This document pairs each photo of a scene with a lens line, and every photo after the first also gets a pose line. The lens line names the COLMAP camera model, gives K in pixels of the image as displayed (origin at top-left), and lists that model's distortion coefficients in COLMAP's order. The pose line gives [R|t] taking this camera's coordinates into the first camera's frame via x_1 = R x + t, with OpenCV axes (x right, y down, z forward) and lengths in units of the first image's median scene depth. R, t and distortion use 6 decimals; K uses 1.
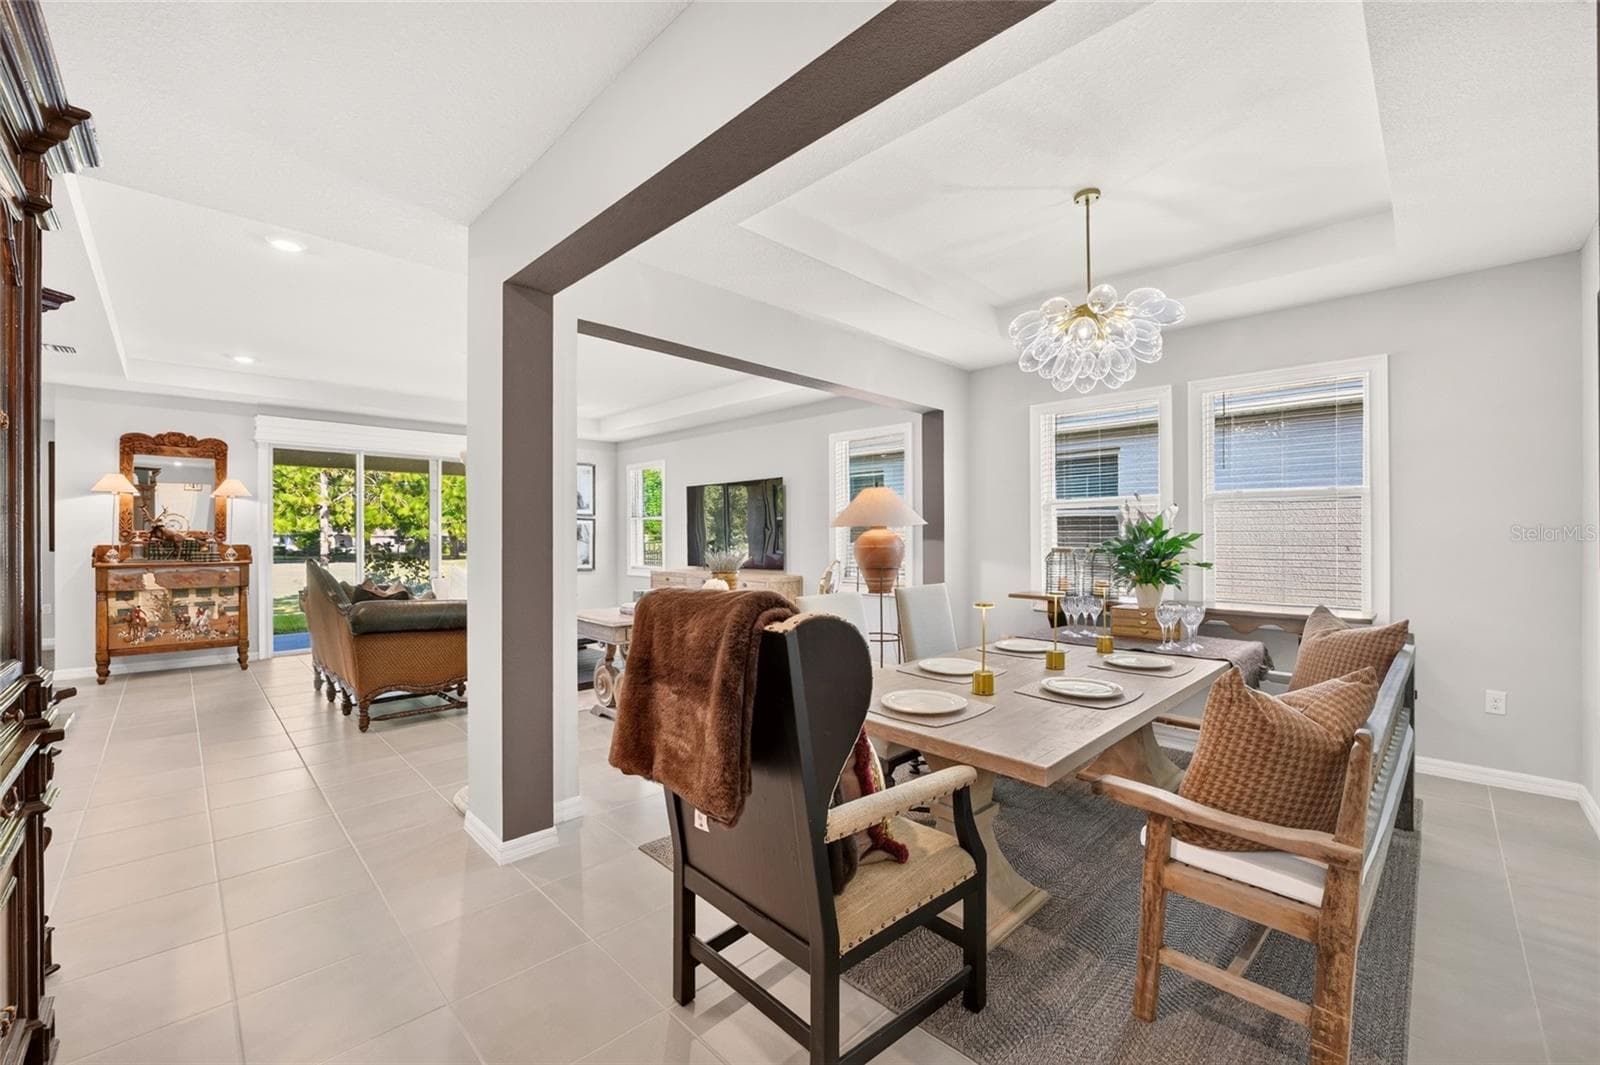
lens RADIAL K [[633.7, 0, 814.0], [0, 633.7, 530.1], [0, 0, 1]] dist [-0.025305, 0.001183]
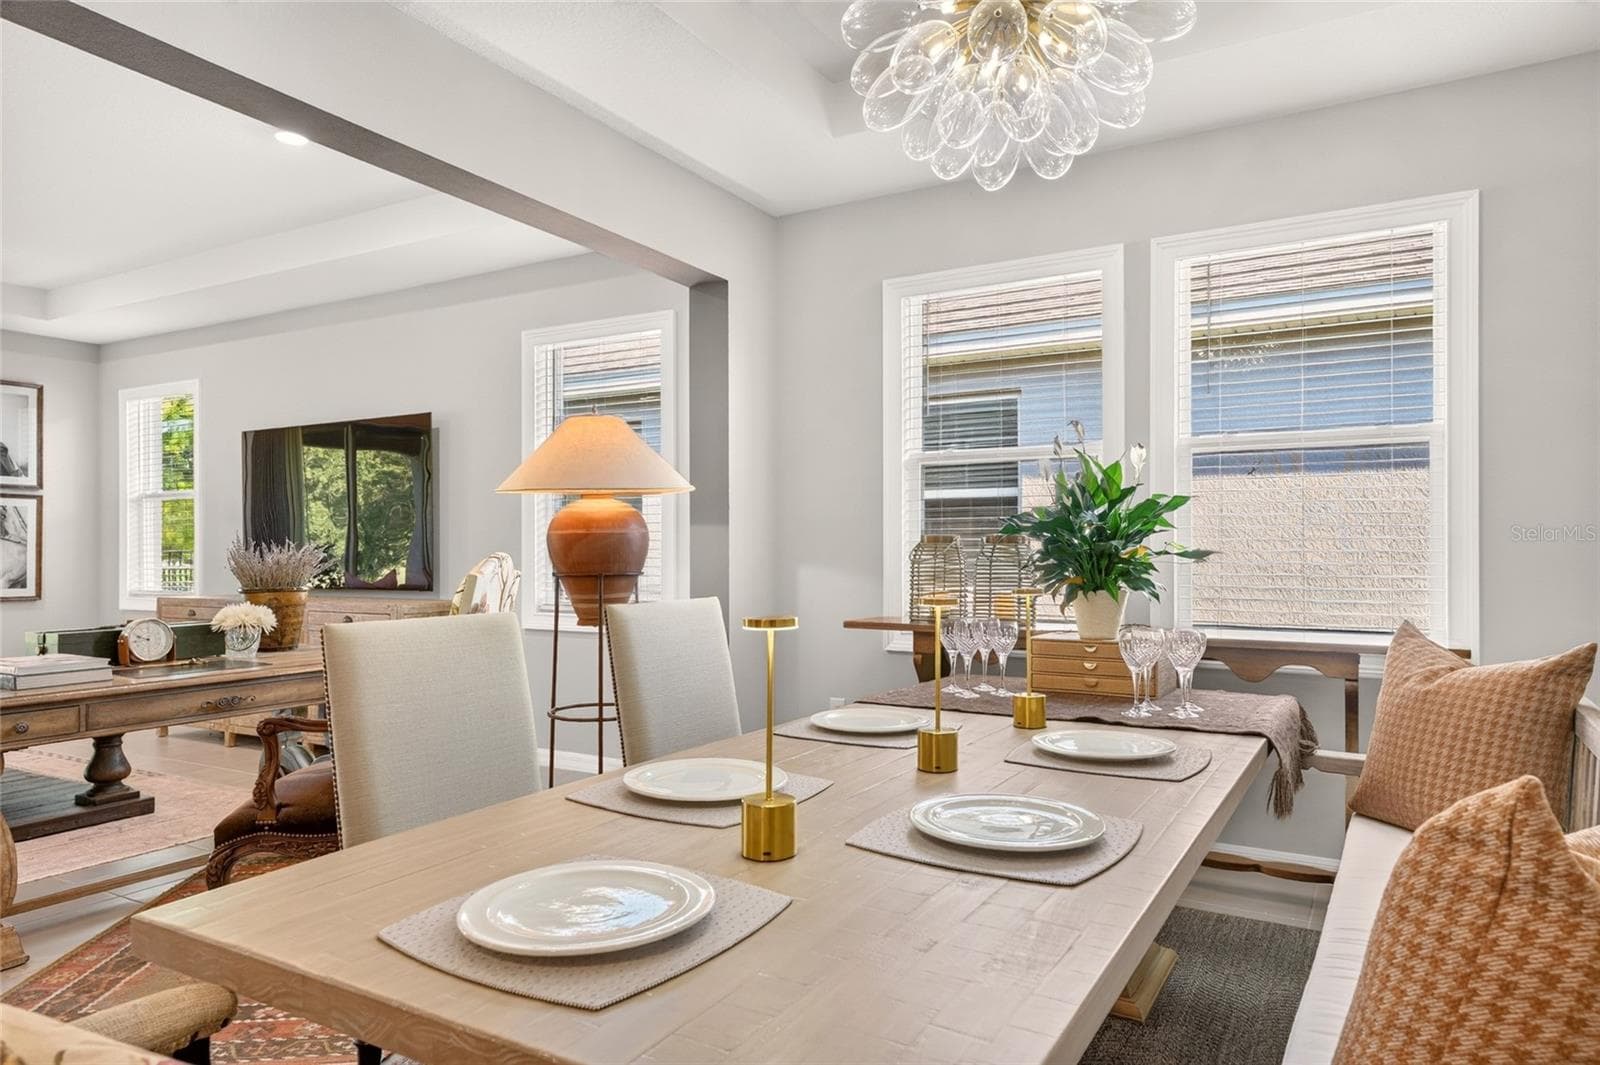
lens RADIAL K [[982.2, 0, 815.8], [0, 982.2, 540.6], [0, 0, 1]] dist [0.027266, -0.007049]
pose [[0.965491, 0.003329, 0.260416, 0.104184], [-0.003106, 0.999994, -0.001268, 0.051437], [-0.260418, 0.000415, 0.965496, 0.310339]]
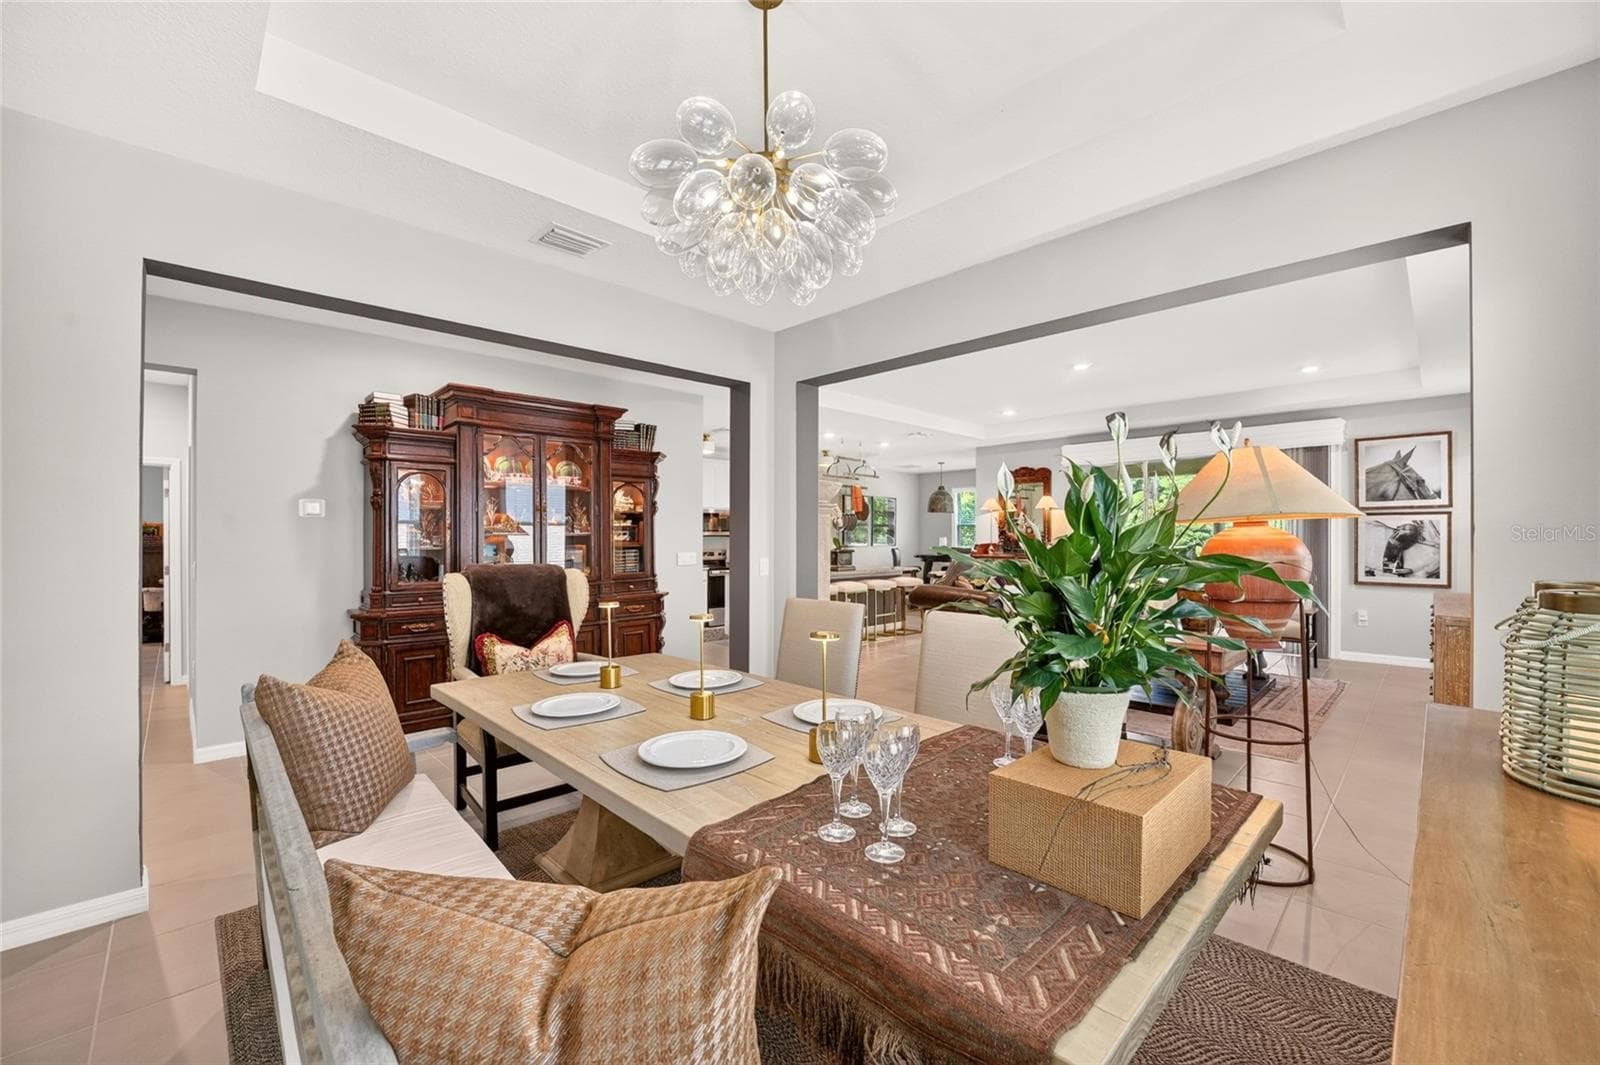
lens RADIAL K [[633.7, 0, 794.9], [0, 633.7, 536.0], [0, 0, 1]] dist [-0.025305, 0.001183]
pose [[-0.015546, -0.000899, -0.999879, 1.022594], [0.009118, 0.999958, -0.001041, 0.006386], [0.999838, -0.009133, -0.015538, 1.015153]]
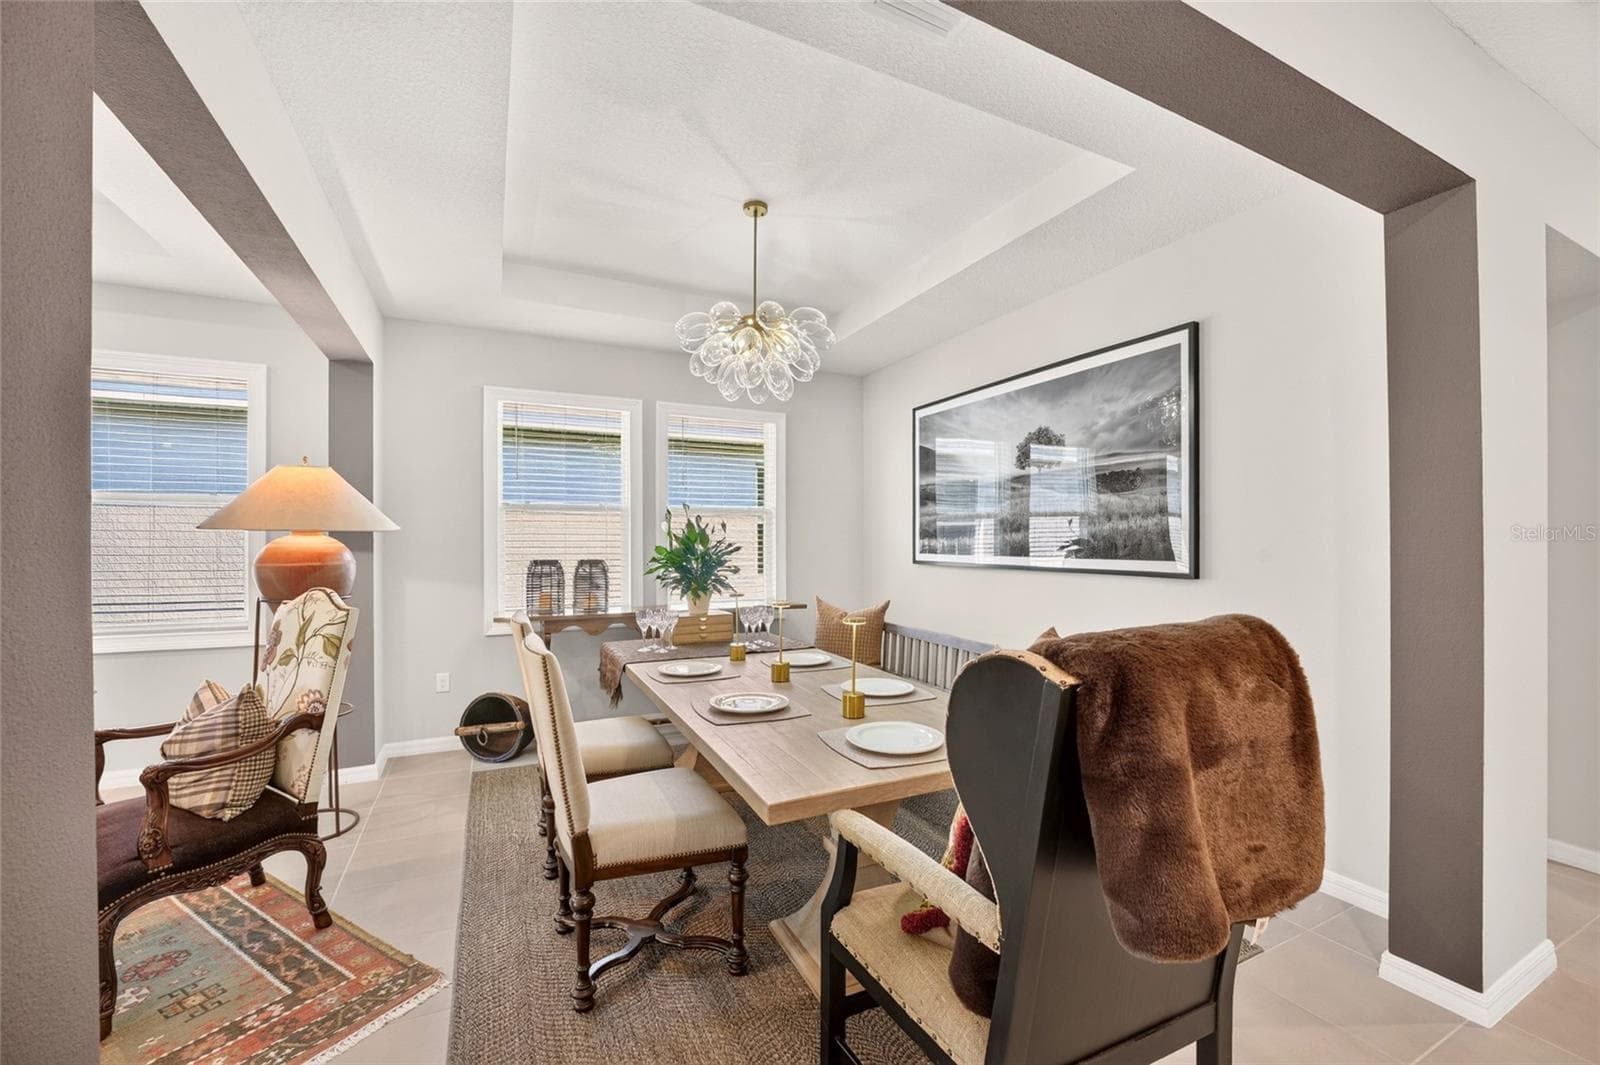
lens RADIAL K [[633.7, 0, 786.1], [0, 633.7, 537.0], [0, 0, 1]] dist [-0.025305, 0.001183]
pose [[0.354018, 0.004989, 0.935225, -0.482235], [-0.005784, 0.999978, -0.003145, -0.003378], [-0.935221, -0.004296, 0.354039, 0.569352]]
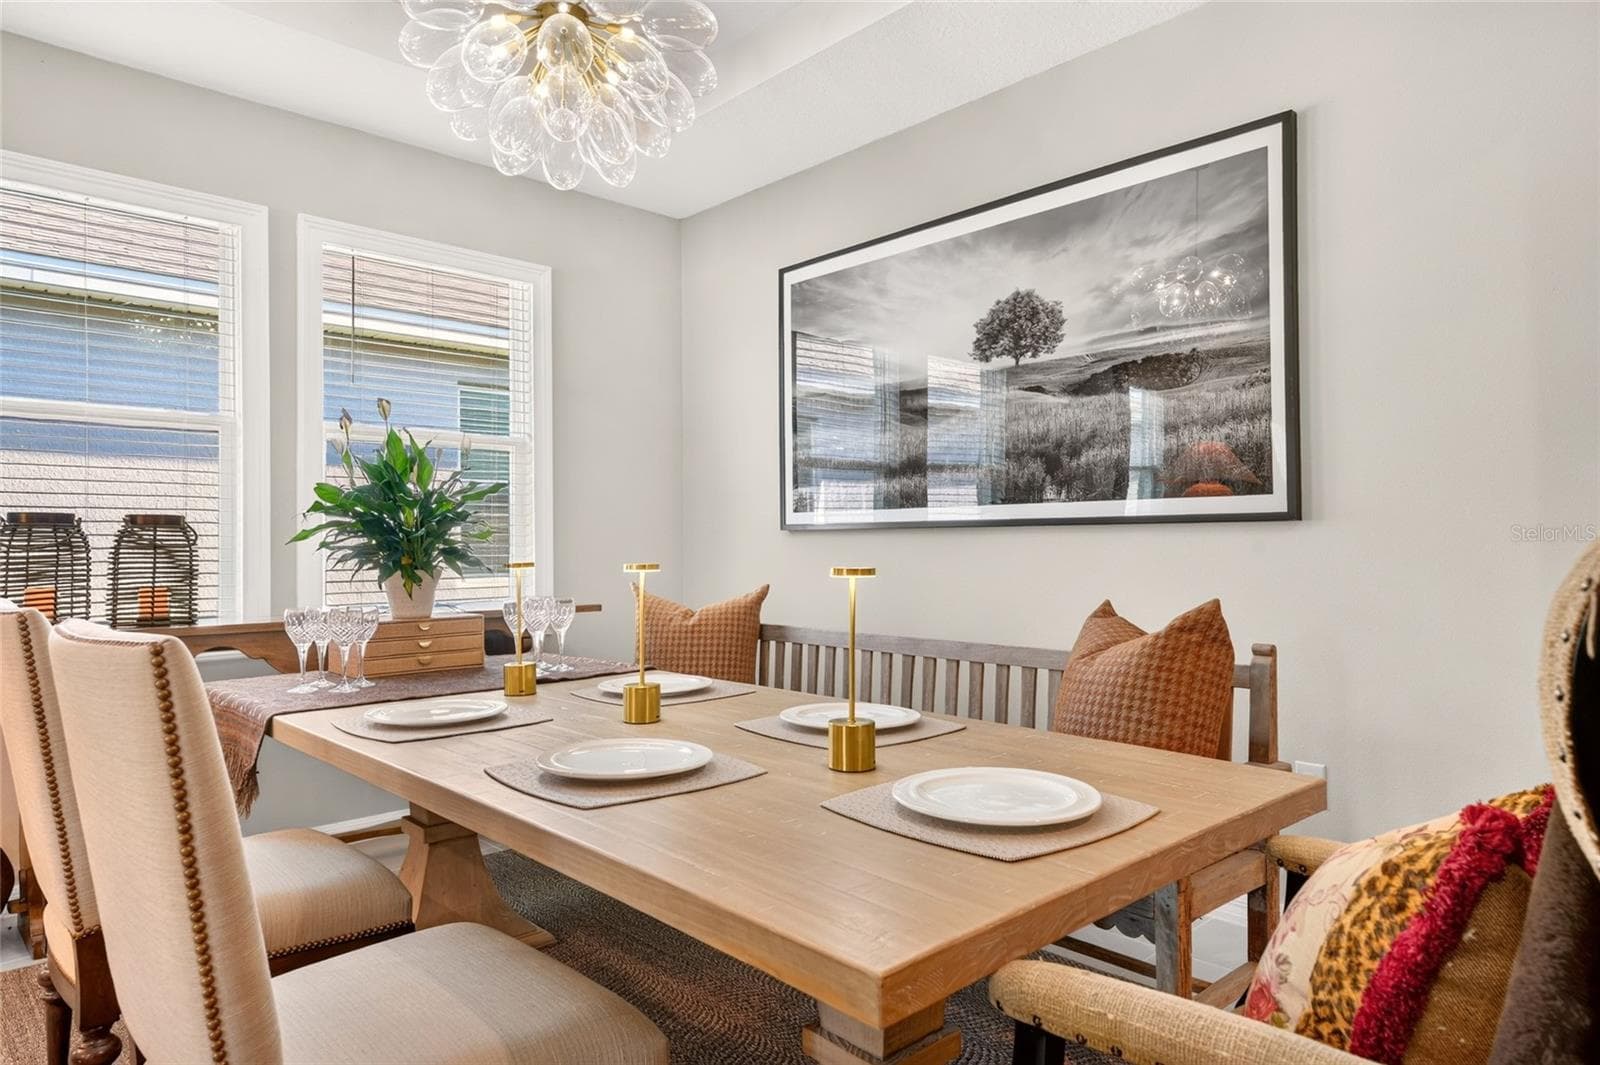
lens RADIAL K [[982.2, 0, 780.0], [0, 982.2, 511.3], [0, 0, 1]] dist [0.027266, -0.007049]
pose [[0.048900, 0.028400, 0.998400, -0.341256], [-0.000170, 0.999596, -0.028425, 0.067210], [-0.998804, 0.001221, 0.048885, 0.757259]]
